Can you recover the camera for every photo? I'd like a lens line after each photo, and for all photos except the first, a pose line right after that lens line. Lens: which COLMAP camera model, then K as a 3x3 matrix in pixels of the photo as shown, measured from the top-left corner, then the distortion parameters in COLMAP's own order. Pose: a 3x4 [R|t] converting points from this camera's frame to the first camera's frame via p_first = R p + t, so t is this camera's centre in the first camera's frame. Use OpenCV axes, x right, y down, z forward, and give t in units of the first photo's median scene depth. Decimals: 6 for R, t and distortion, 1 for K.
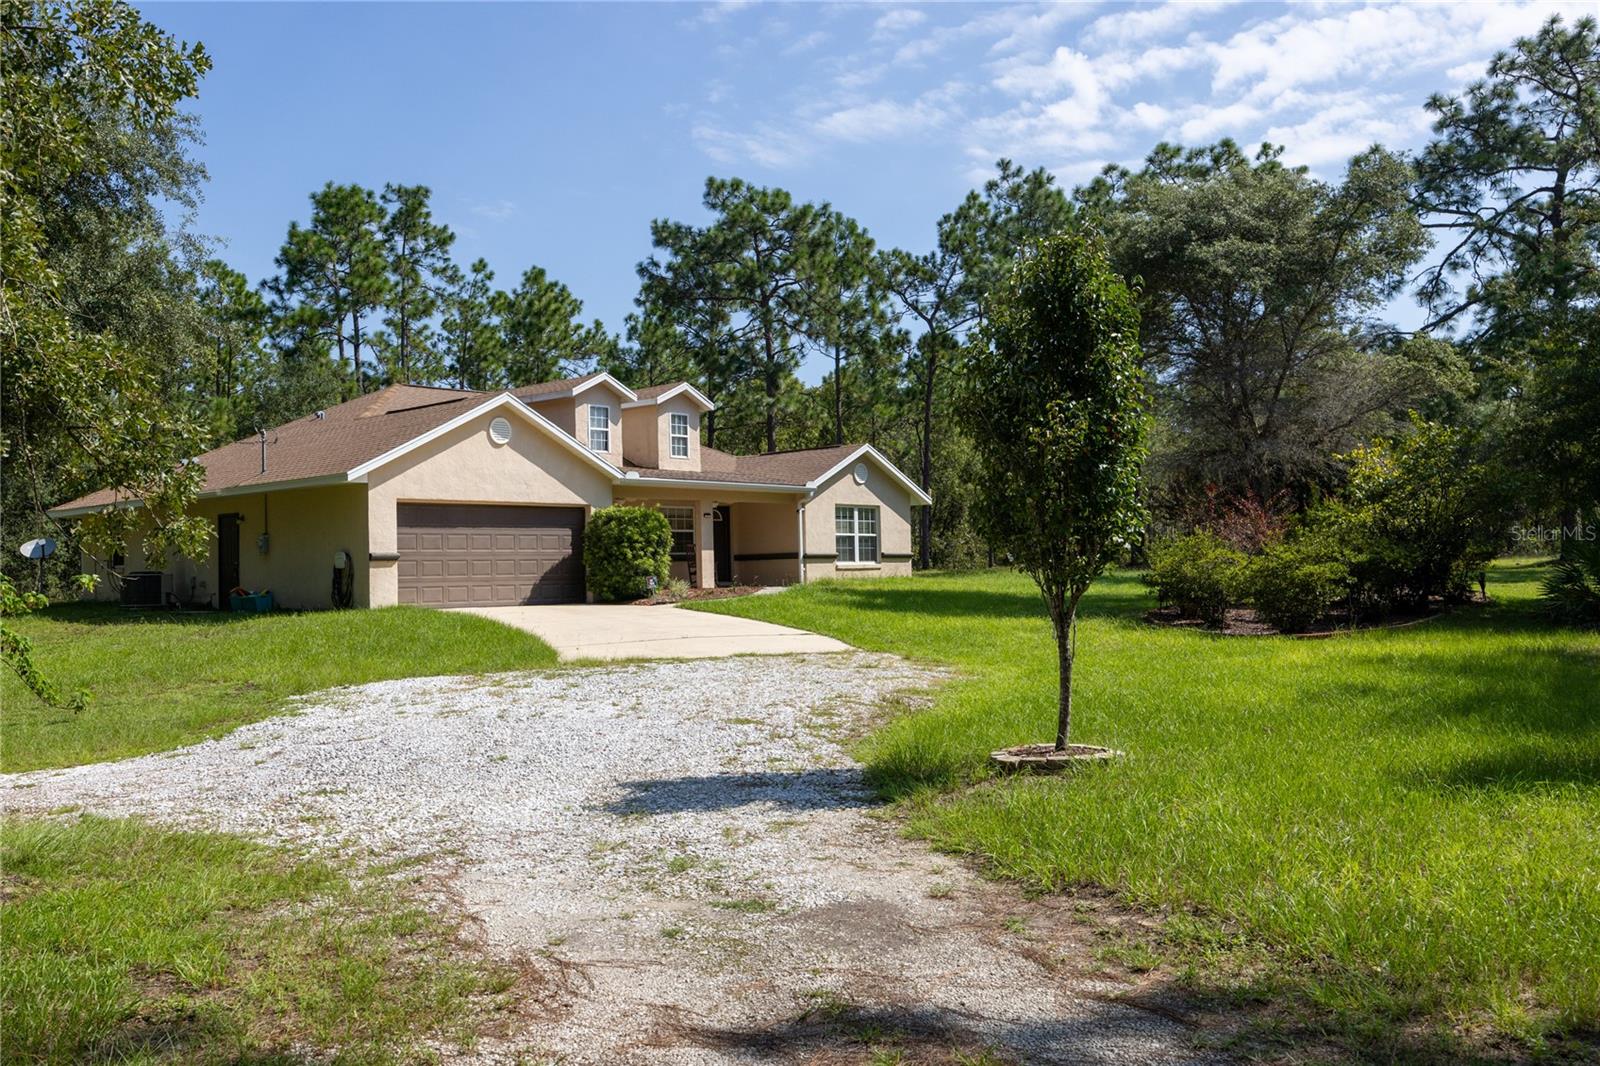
lens RADIAL K [[1415.8, 0, 802.7], [0, 1415.8, 544.9], [0, 0, 1]] dist [-0.009428, -0.007336]
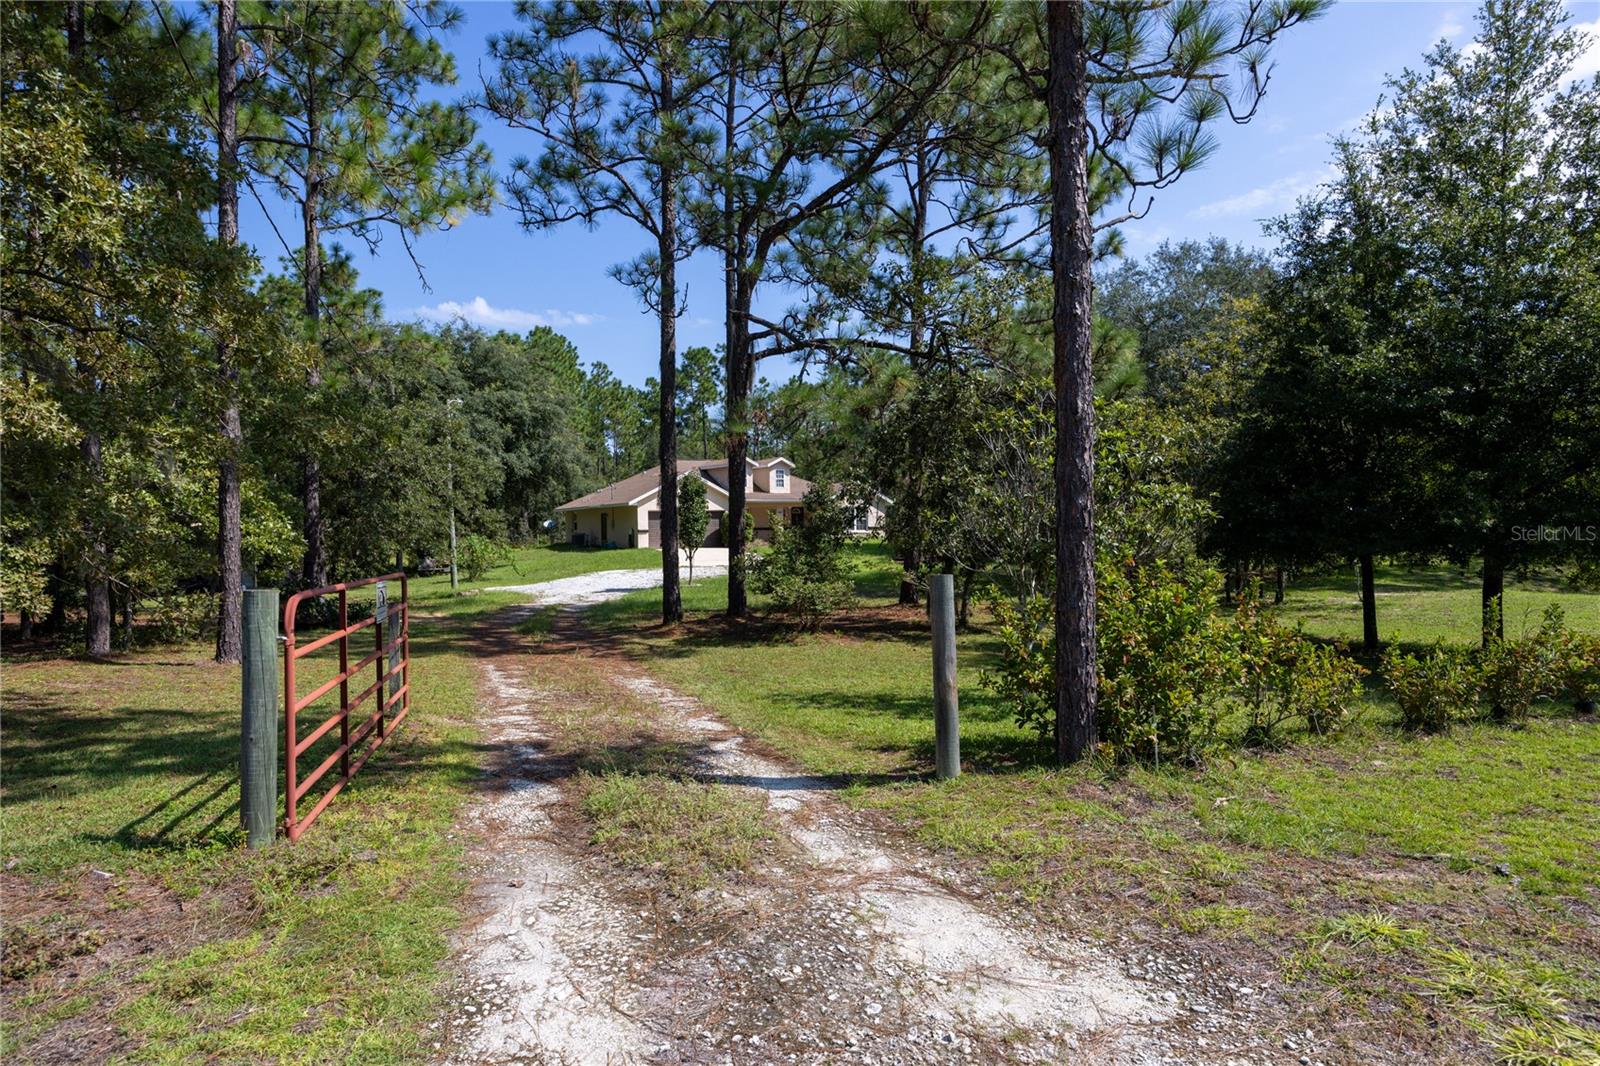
lens RADIAL K [[931.9, 0, 796.8], [0, 931.9, 528.1], [0, 0, 1]] dist [-0.000491, 0.000004]
pose [[0.954171, 0.007498, -0.299168, 0.408497], [0.001548, 0.999549, 0.029991, -0.038133], [0.299258, -0.029080, 0.953729, -0.516476]]
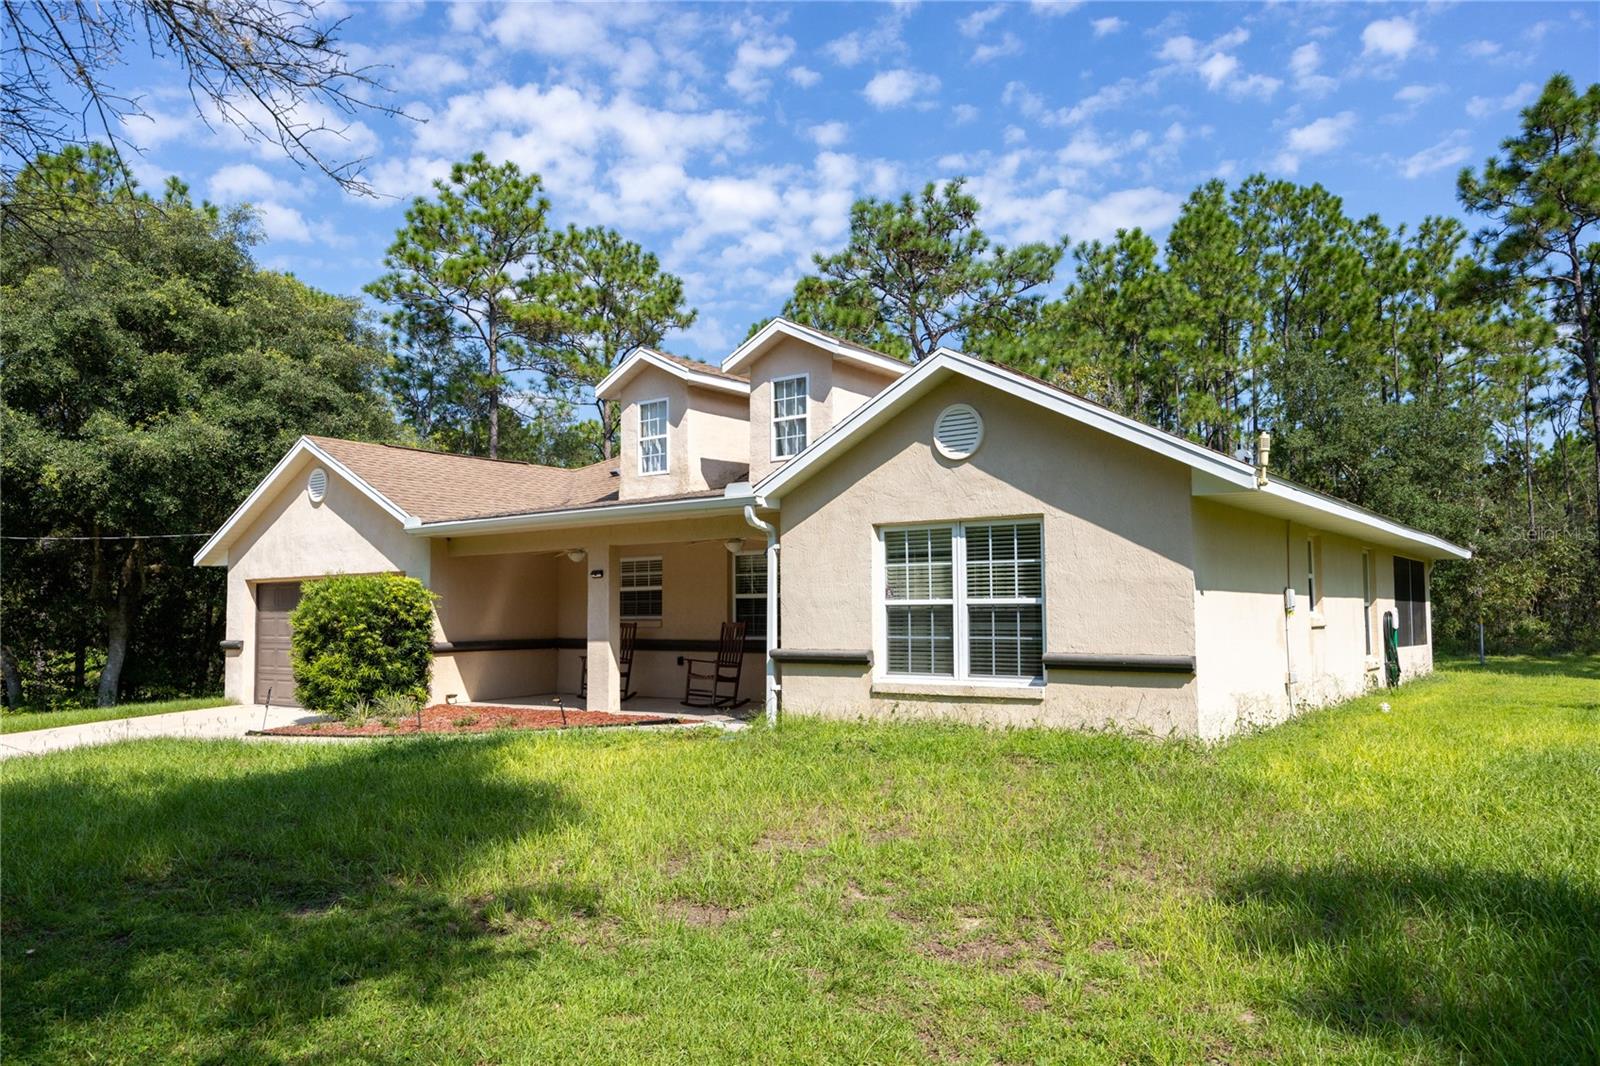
lens RADIAL K [[1102.1, 0, 801.4], [0, 1102.1, 519.9], [0, 0, 1]] dist [-0.016162, -0.005590]
pose [[0.078203, -0.065312, -0.994796, 0.316169], [0.029530, 0.997566, -0.063173, -0.011371], [0.996500, -0.024436, 0.079941, 0.929802]]
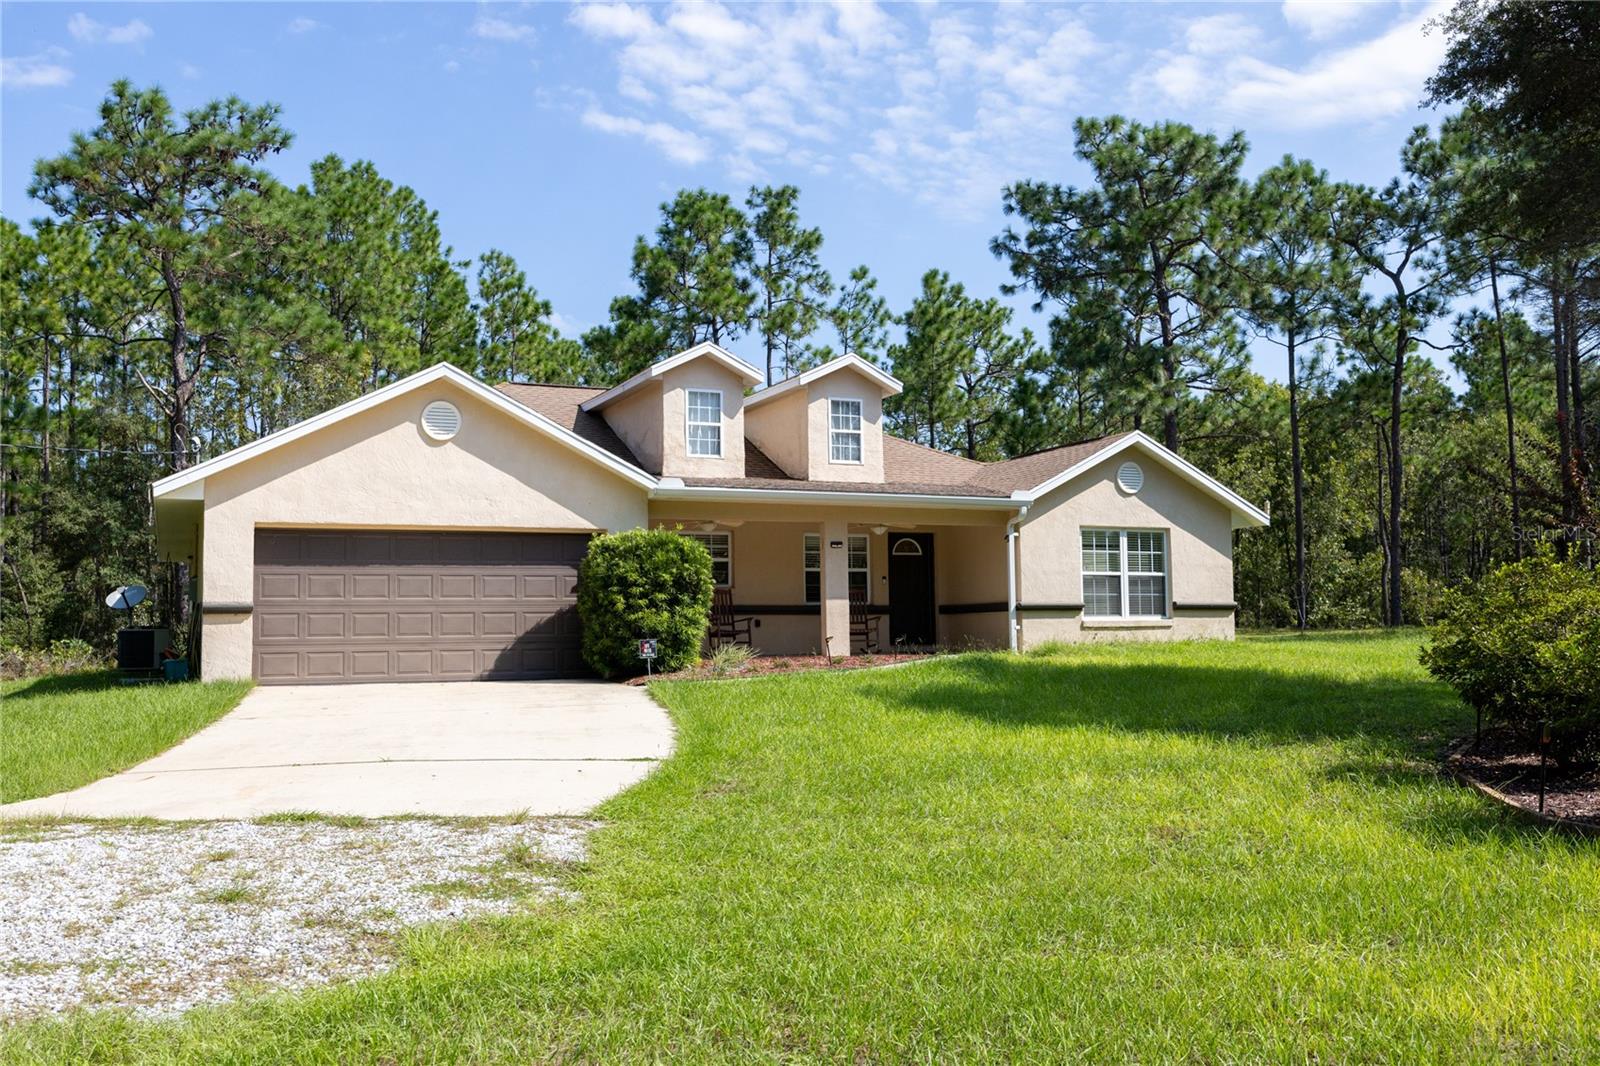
lens RADIAL K [[1428.8, 0, 794.6], [0, 1428.8, 541.9], [0, 0, 1]] dist [0.005855, 0.027171]
pose [[0.911389, -0.017518, -0.411173, 0.167157], [0.002311, 0.999296, -0.037454, 0.002280], [0.411539, 0.033185, 0.910788, 0.344507]]
